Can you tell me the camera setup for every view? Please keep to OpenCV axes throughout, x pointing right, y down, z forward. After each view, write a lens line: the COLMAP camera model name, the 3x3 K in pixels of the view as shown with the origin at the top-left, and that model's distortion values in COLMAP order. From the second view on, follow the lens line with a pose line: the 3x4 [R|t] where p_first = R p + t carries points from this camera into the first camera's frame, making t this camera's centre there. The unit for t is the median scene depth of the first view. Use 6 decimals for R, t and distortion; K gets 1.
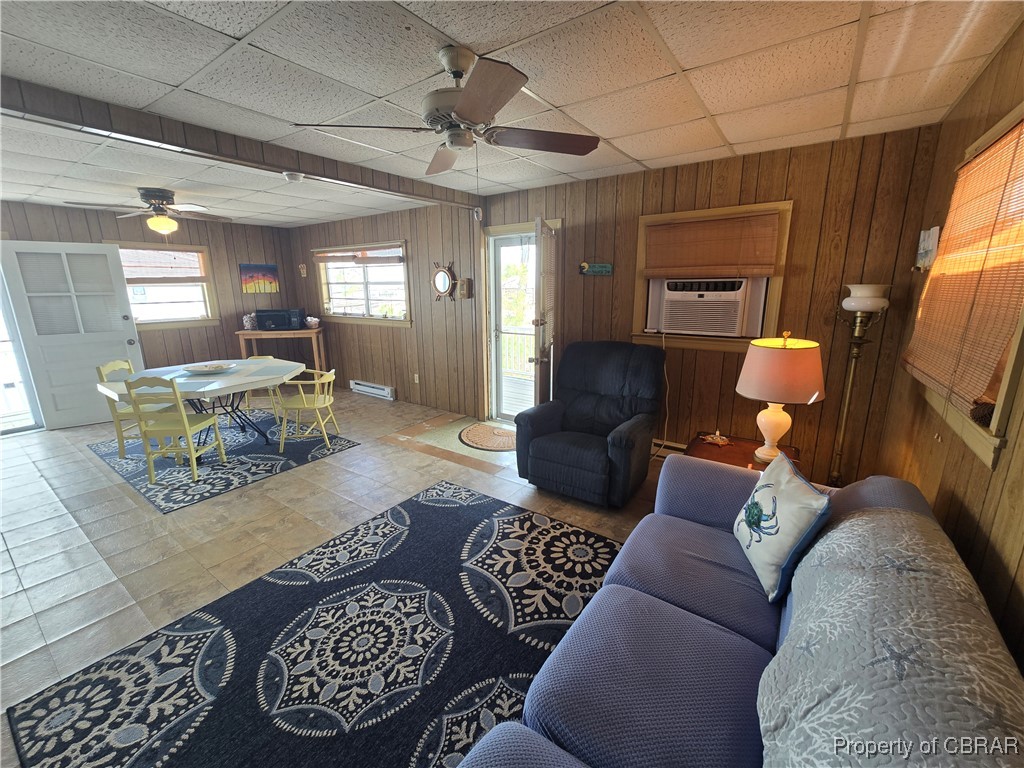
lens RADIAL K [[418.9, 0, 509.5], [0, 418.9, 379.3], [0, 0, 1]] dist [-0.001970, 0.000772]
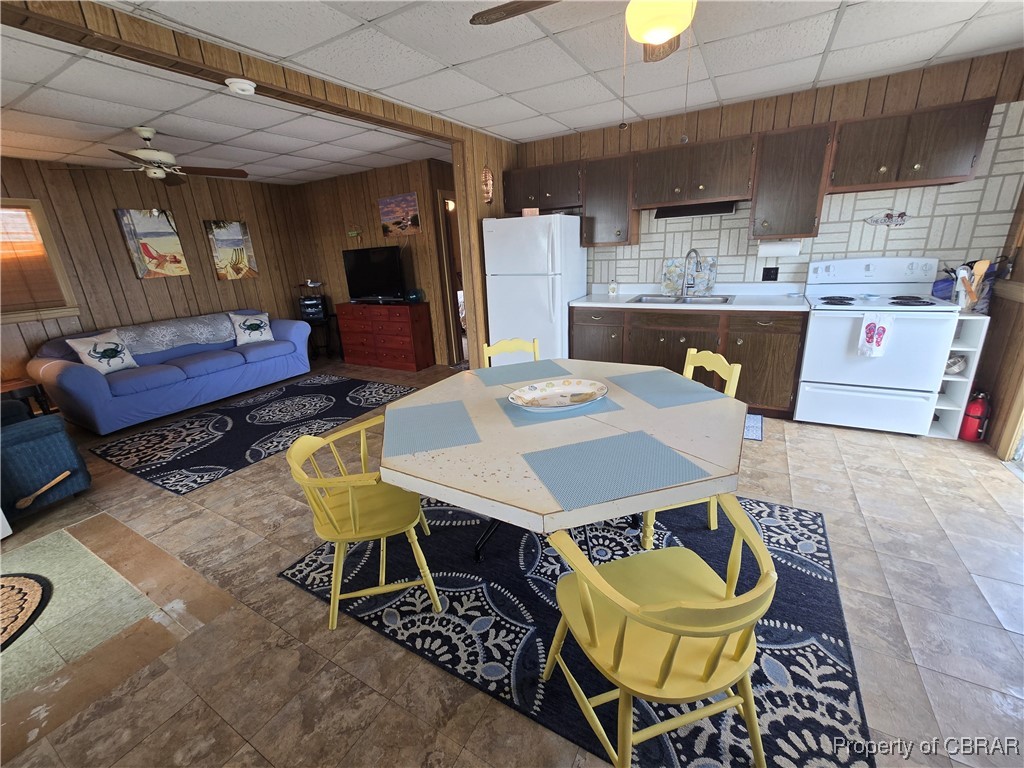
lens RADIAL K [[418.9, 0, 509.5], [0, 418.9, 379.3], [0, 0, 1]] dist [-0.001970, 0.000772]
pose [[-0.993042, 0.092489, -0.072895, -0.752009], [0.043021, 0.861142, 0.506540, -0.334563], [0.109623, 0.499880, -0.859129, 1.652187]]
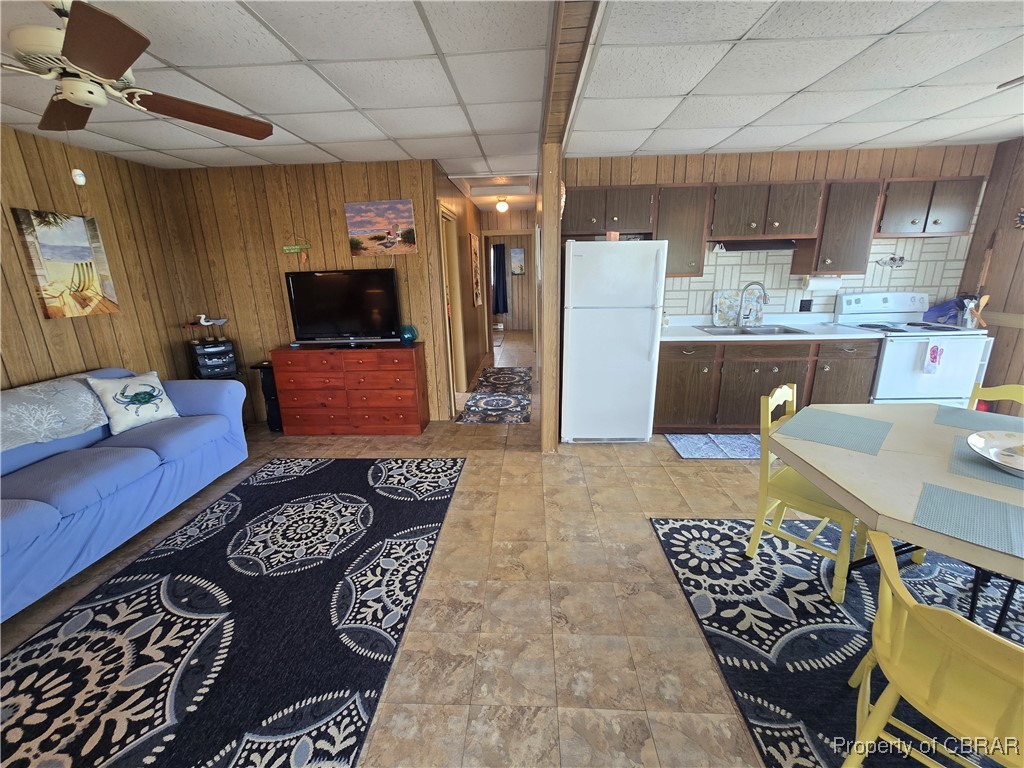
lens RADIAL K [[418.9, 0, 509.5], [0, 418.9, 379.3], [0, 0, 1]] dist [-0.001970, 0.000772]
pose [[-0.839965, 0.168141, -0.515933, -0.157826], [-0.089517, 0.894821, 0.437358, -0.254009], [0.535206, 0.413550, -0.736567, 1.187999]]
